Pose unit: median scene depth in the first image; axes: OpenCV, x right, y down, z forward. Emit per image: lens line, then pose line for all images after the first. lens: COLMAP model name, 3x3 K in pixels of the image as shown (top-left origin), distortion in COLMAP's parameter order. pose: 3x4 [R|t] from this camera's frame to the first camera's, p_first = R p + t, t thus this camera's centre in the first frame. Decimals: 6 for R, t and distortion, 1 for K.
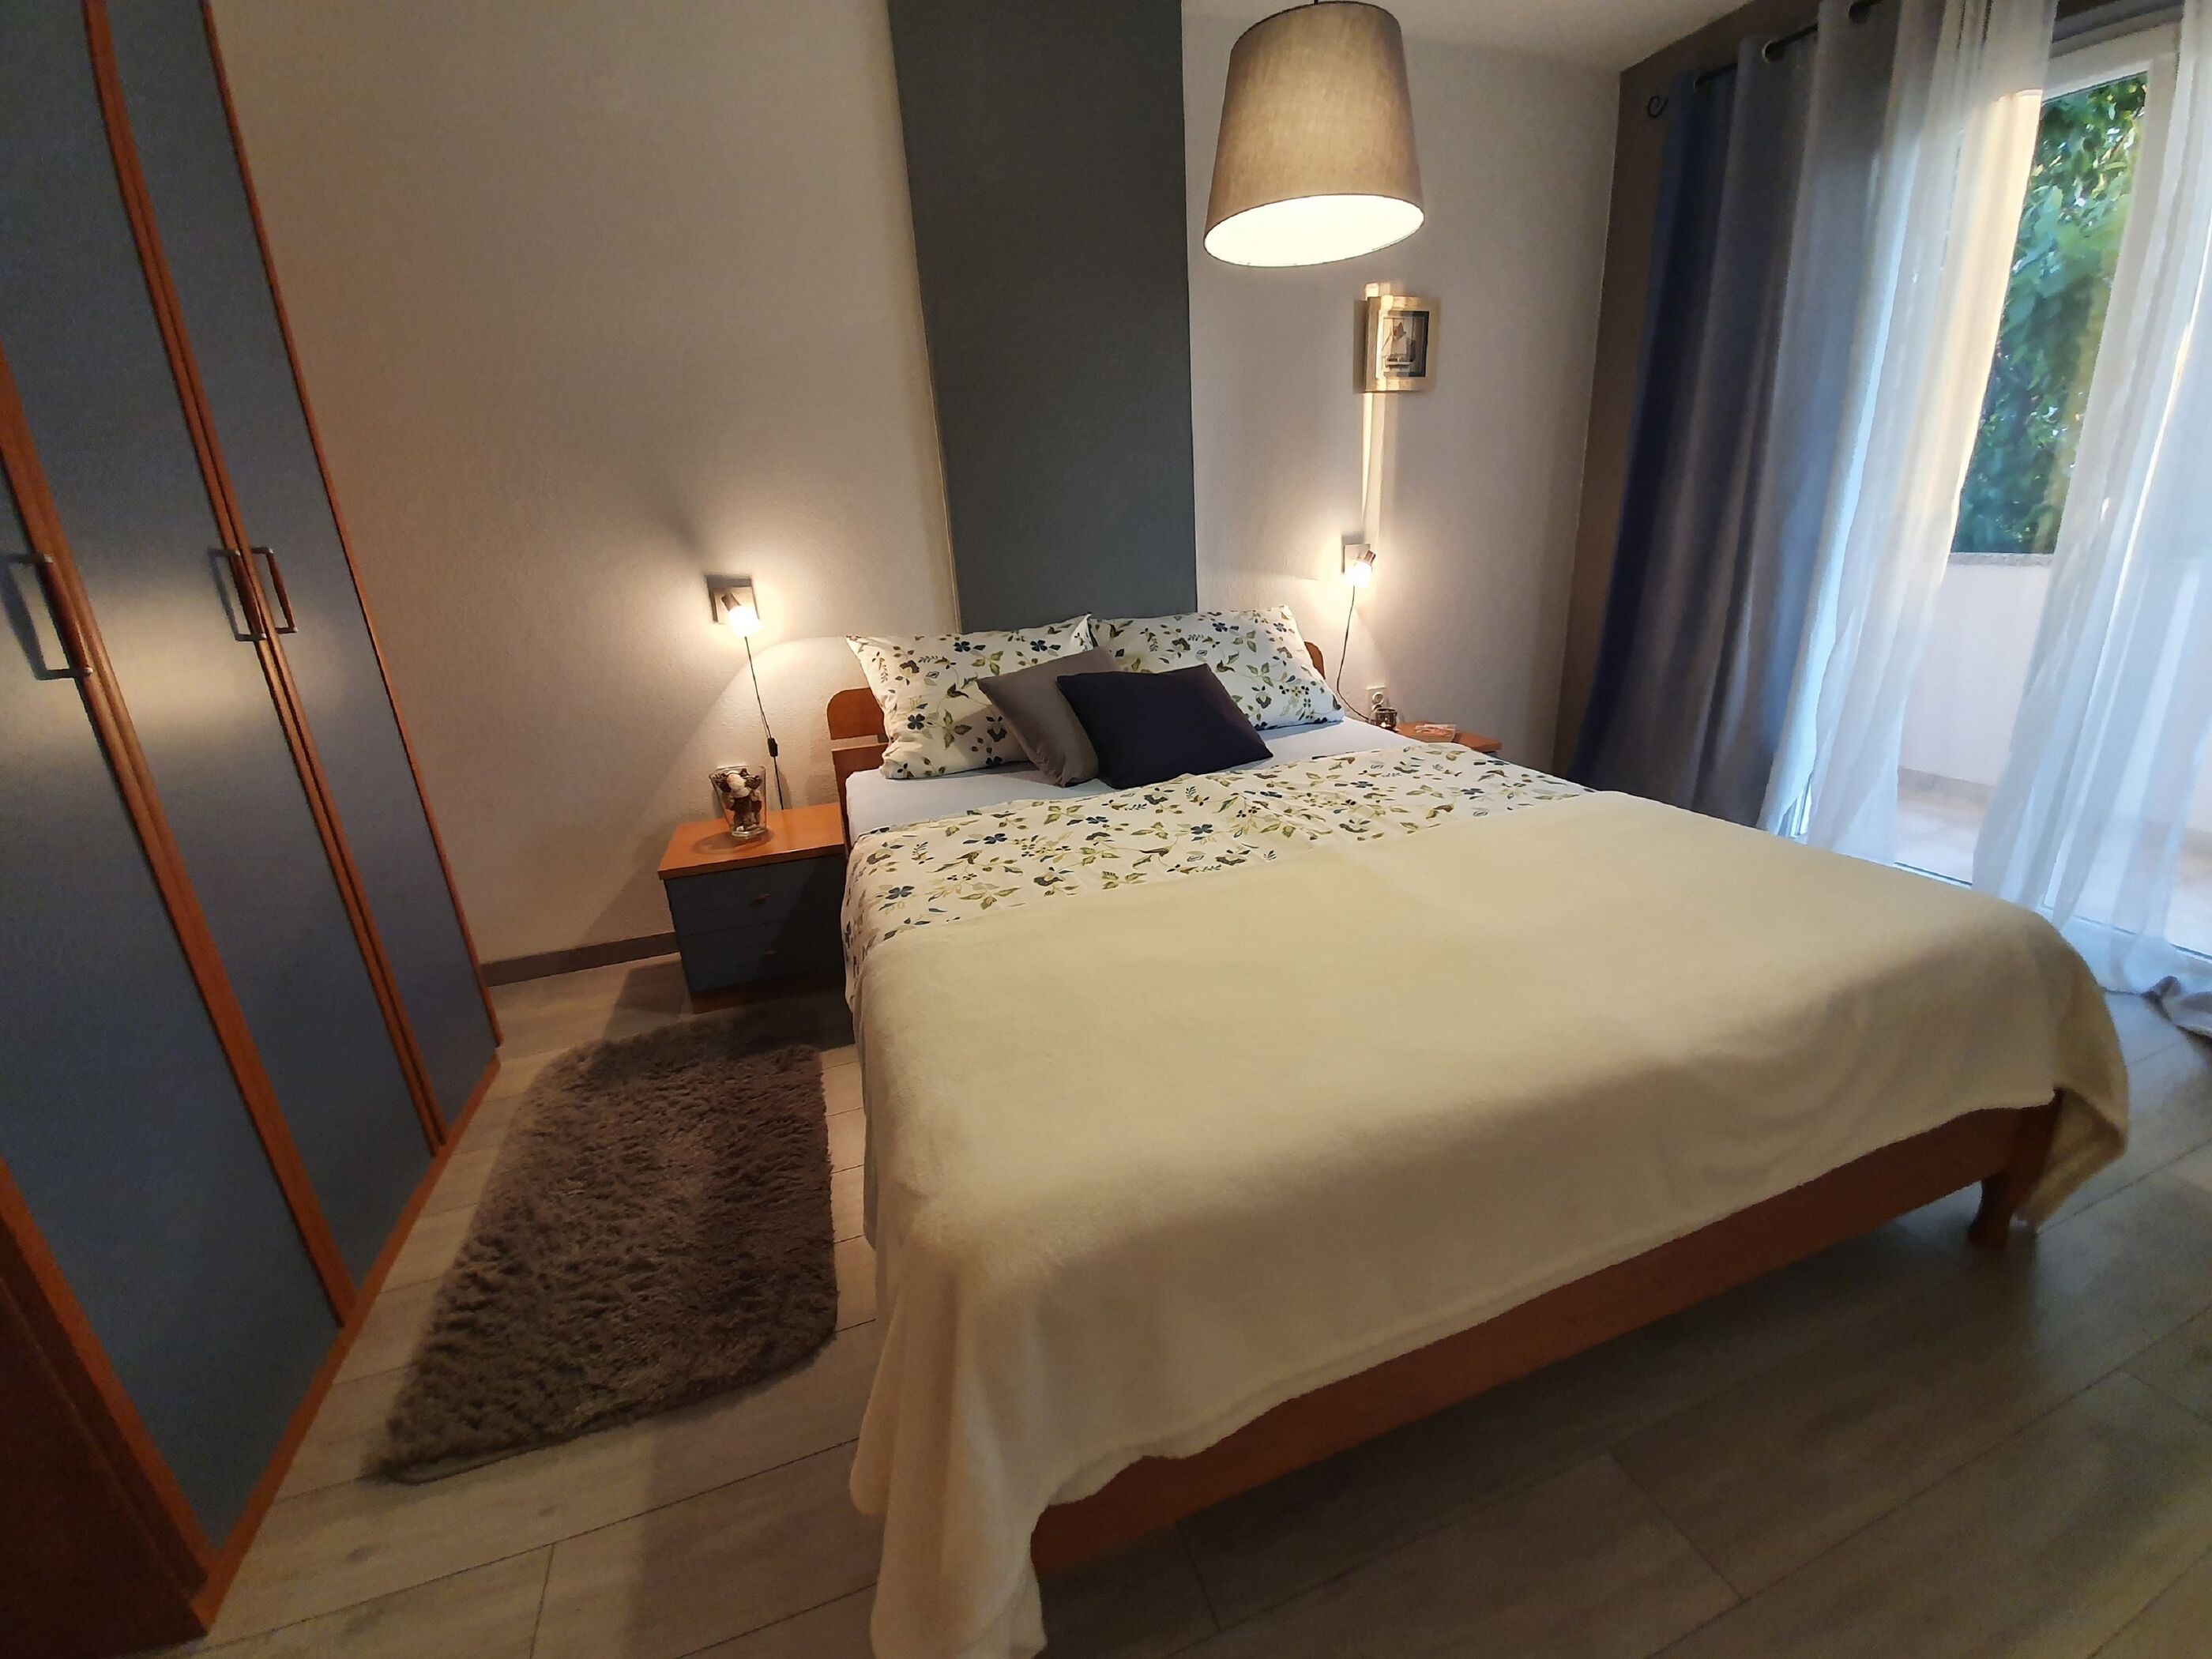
lens RADIAL K [[878.8, 0, 1121.1], [0, 878.8, 827.2], [0, 0, 1]] dist [0.003524, -0.010528]
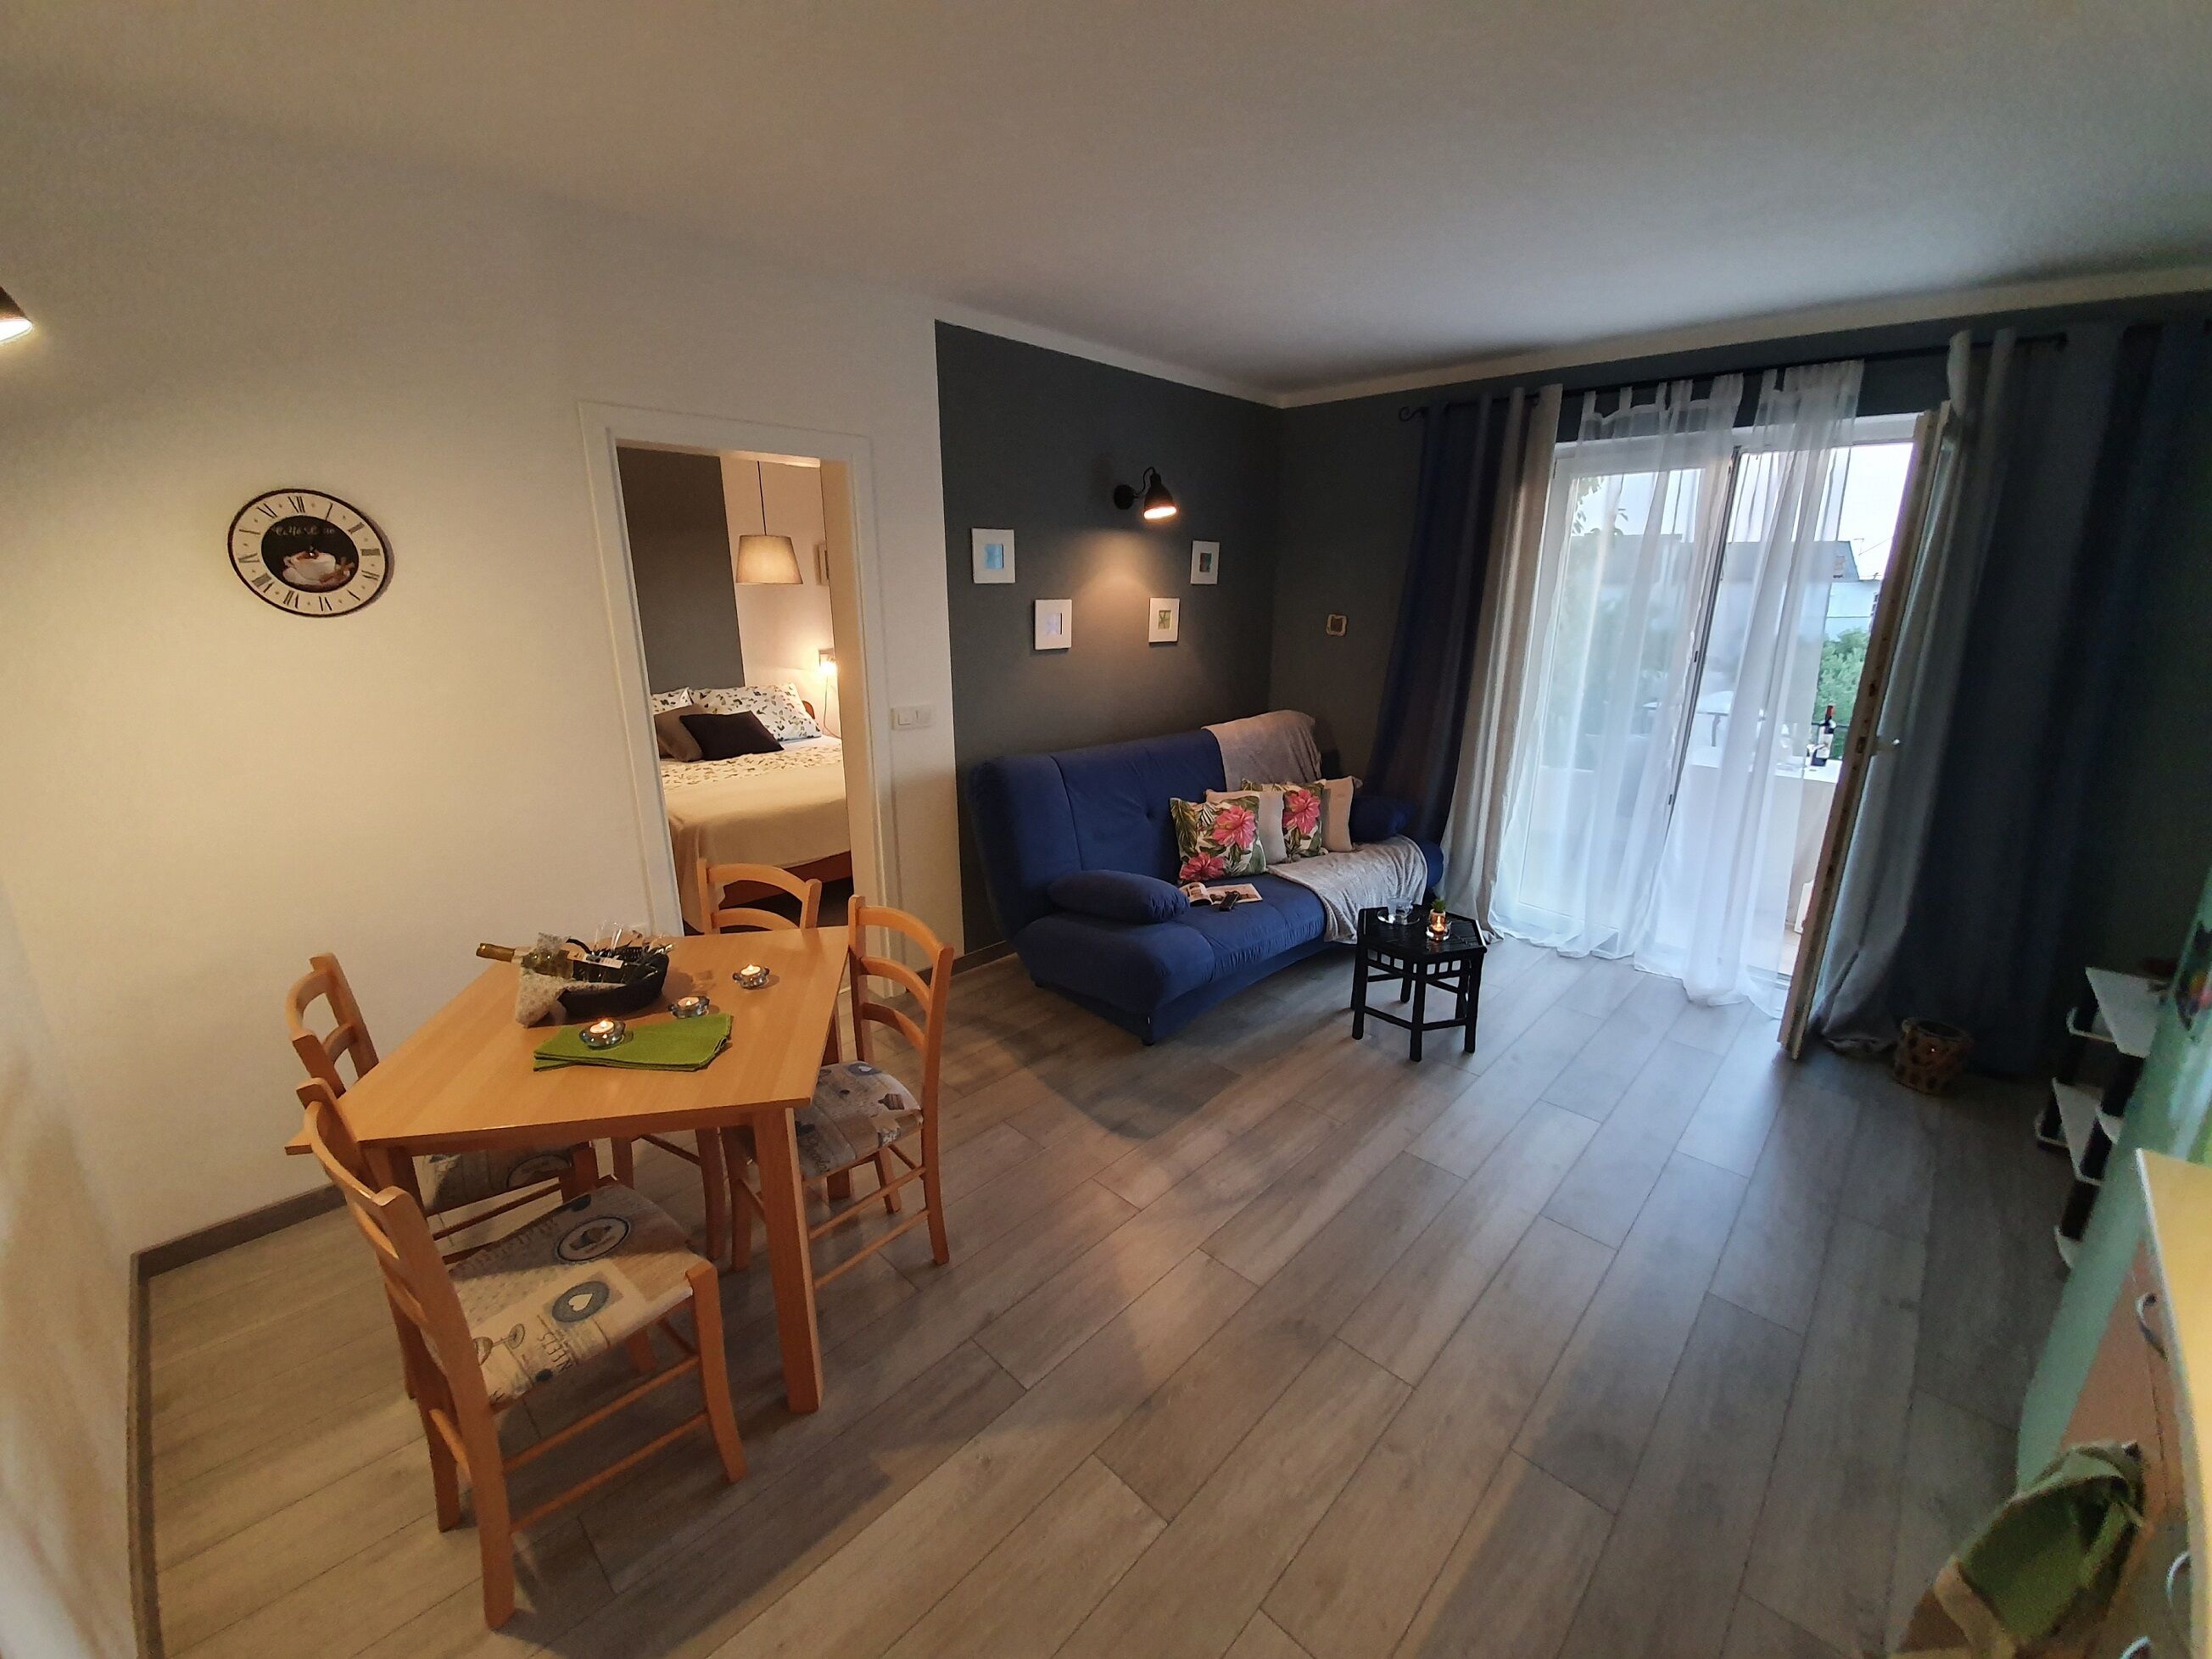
lens RADIAL K [[878.8, 0, 1121.1], [0, 878.8, 827.2], [0, 0, 1]] dist [0.003524, -0.010528]
pose [[0.890497, -0.065883, 0.450194, -0.085076], [0.097393, 0.994128, -0.047161, 0.291383], [-0.444443, 0.085843, 0.891684, -1.313520]]
